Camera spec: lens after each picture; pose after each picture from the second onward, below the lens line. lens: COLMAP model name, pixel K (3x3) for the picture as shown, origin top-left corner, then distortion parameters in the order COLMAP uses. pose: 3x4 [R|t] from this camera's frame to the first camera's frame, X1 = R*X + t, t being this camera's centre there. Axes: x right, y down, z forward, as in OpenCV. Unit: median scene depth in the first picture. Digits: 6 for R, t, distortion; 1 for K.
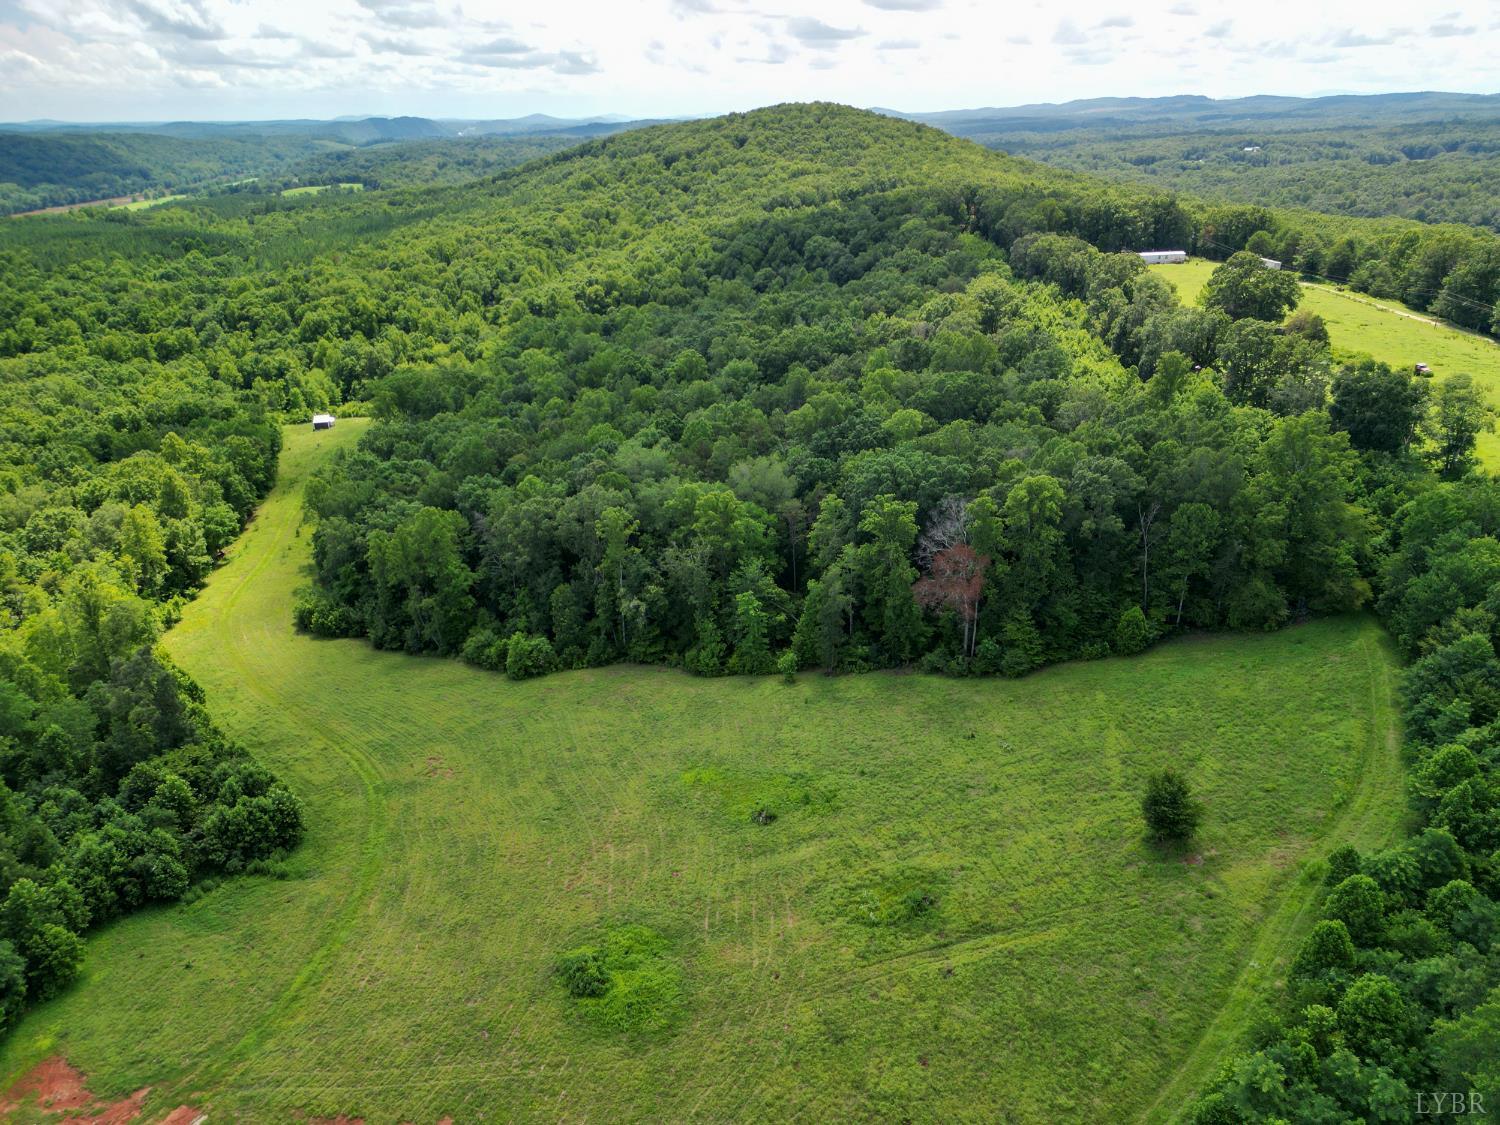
lens RADIAL K [[1036.4, 0, 750.0], [0, 1036.4, 562.5], [0, 0, 1]] dist [0.064269, -0.060274]
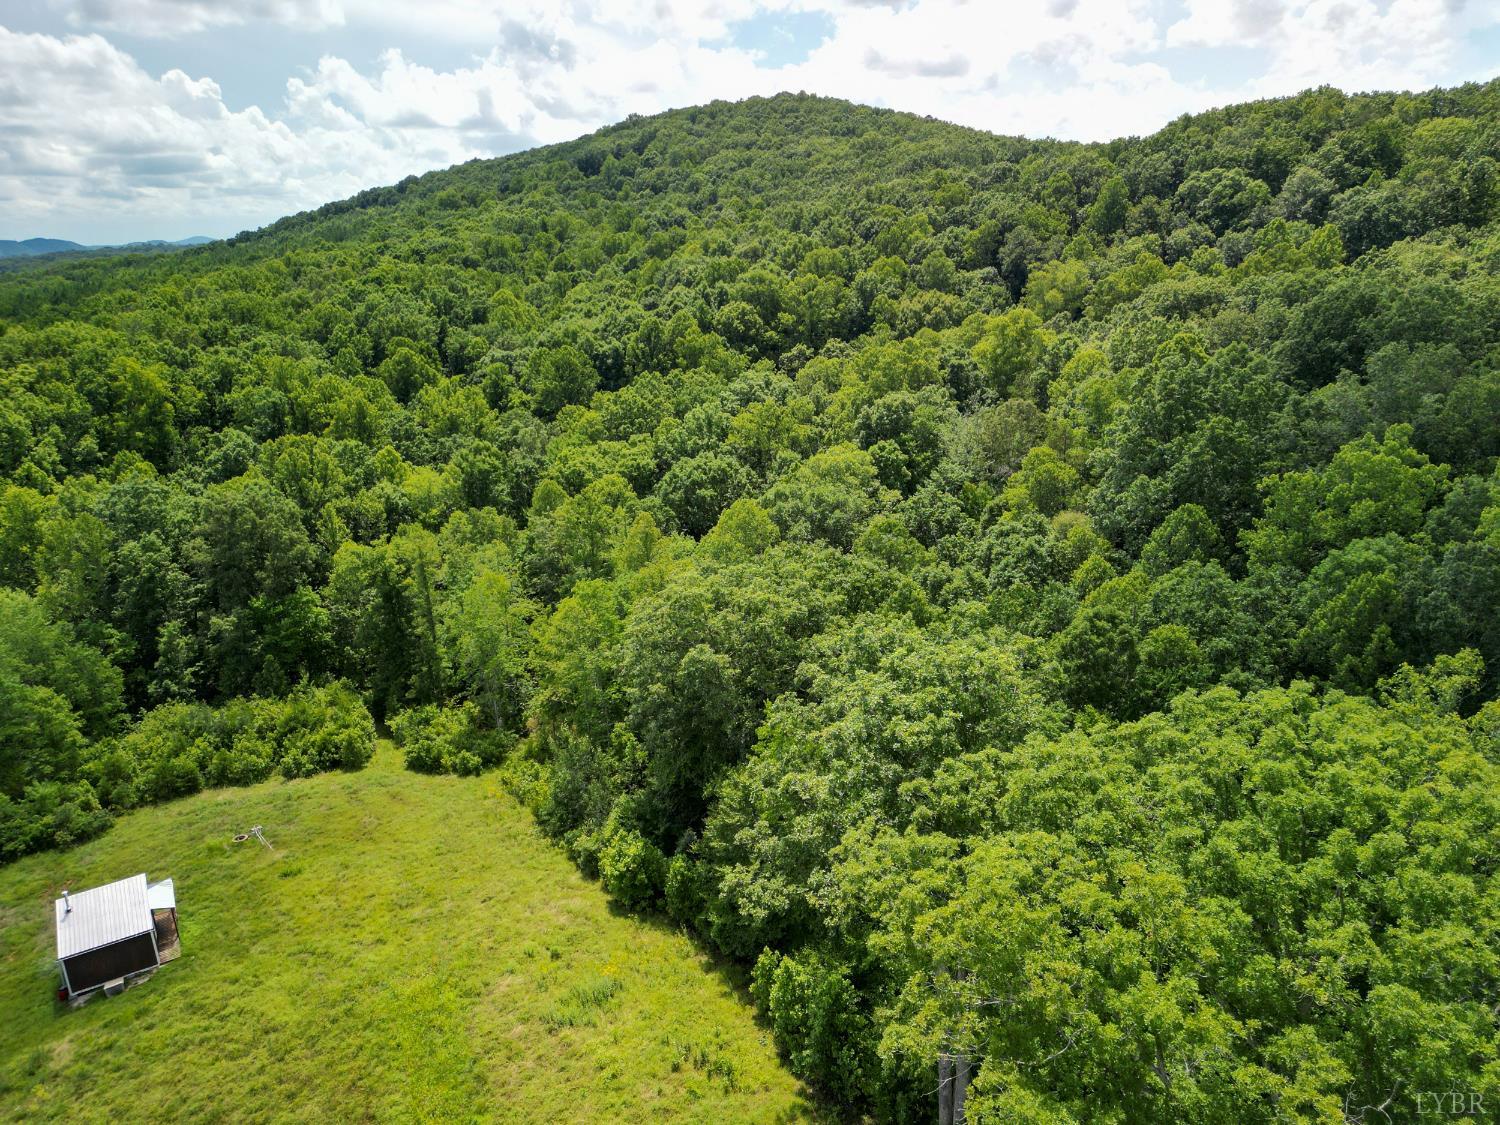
lens RADIAL K [[1036.4, 0, 750.0], [0, 1036.4, 562.5], [0, 0, 1]] dist [0.064269, -0.060274]
pose [[0.960172, -0.108071, 0.257663, -0.278065], [0.132160, 0.988153, -0.078029, -0.136070], [-0.246178, 0.108974, 0.963079, 0.641552]]
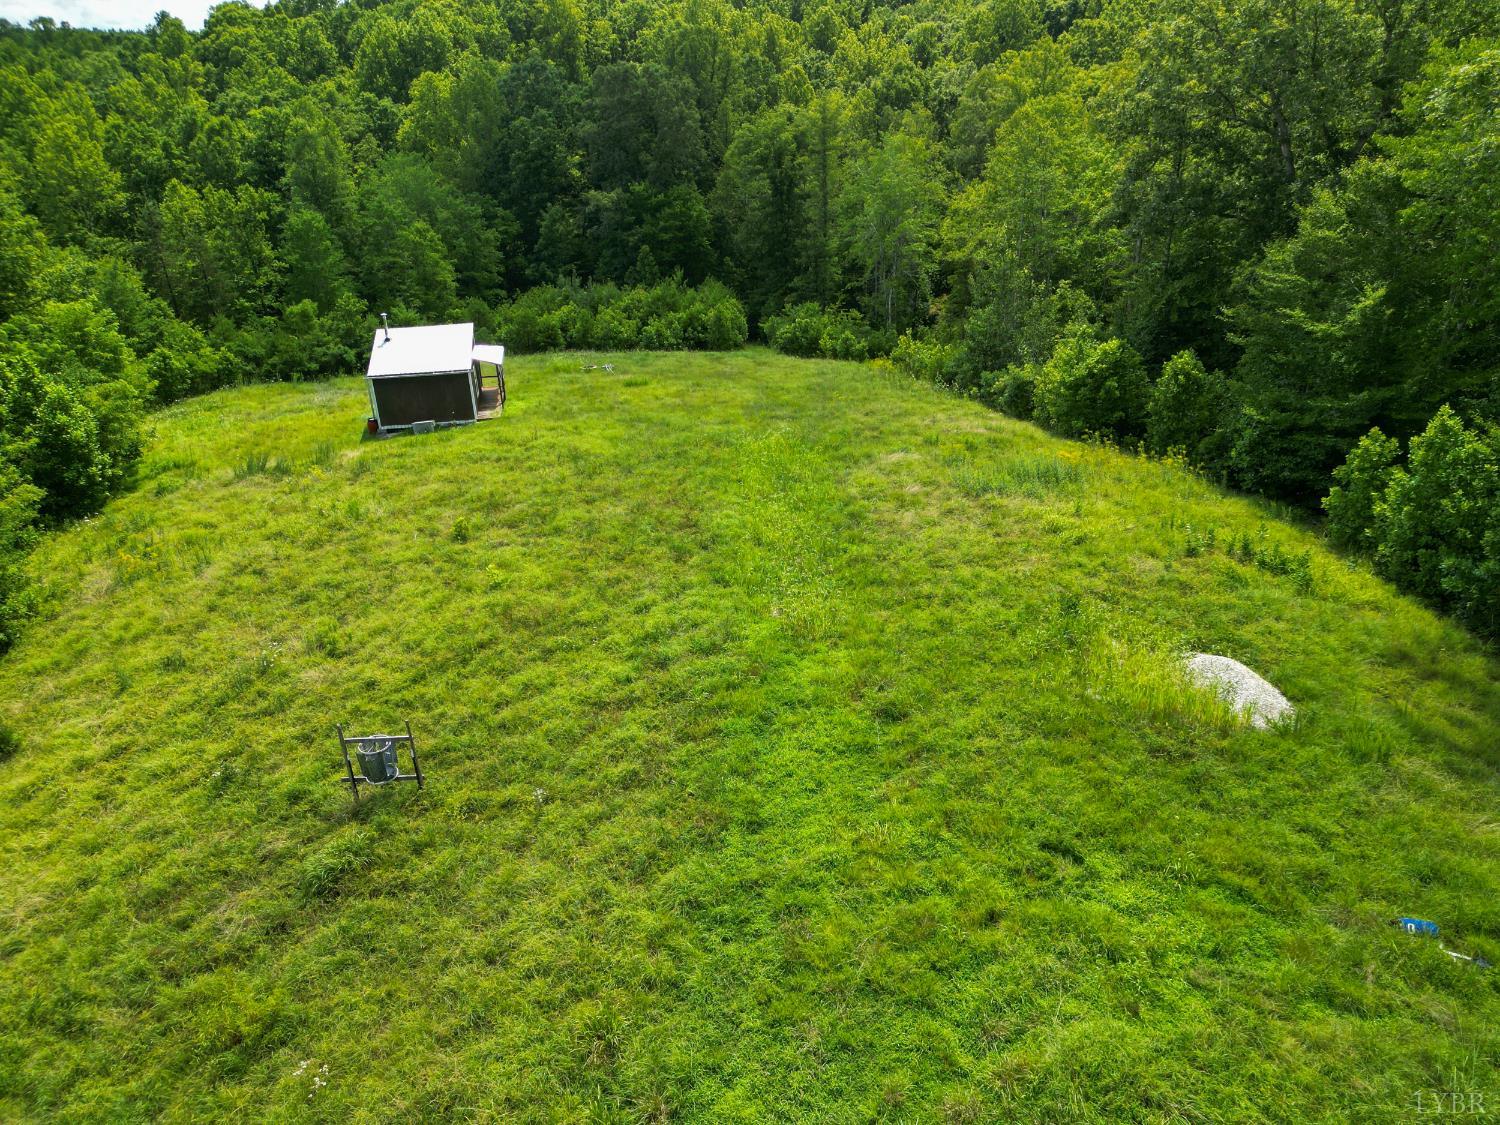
lens RADIAL K [[1036.4, 0, 750.0], [0, 1036.4, 562.5], [0, 0, 1]] dist [0.064269, -0.060274]
pose [[0.996100, 0.027560, -0.083814, -0.283961], [-0.023234, 0.998369, 0.052156, -0.094217], [0.085114, -0.050006, 0.995116, 0.692987]]
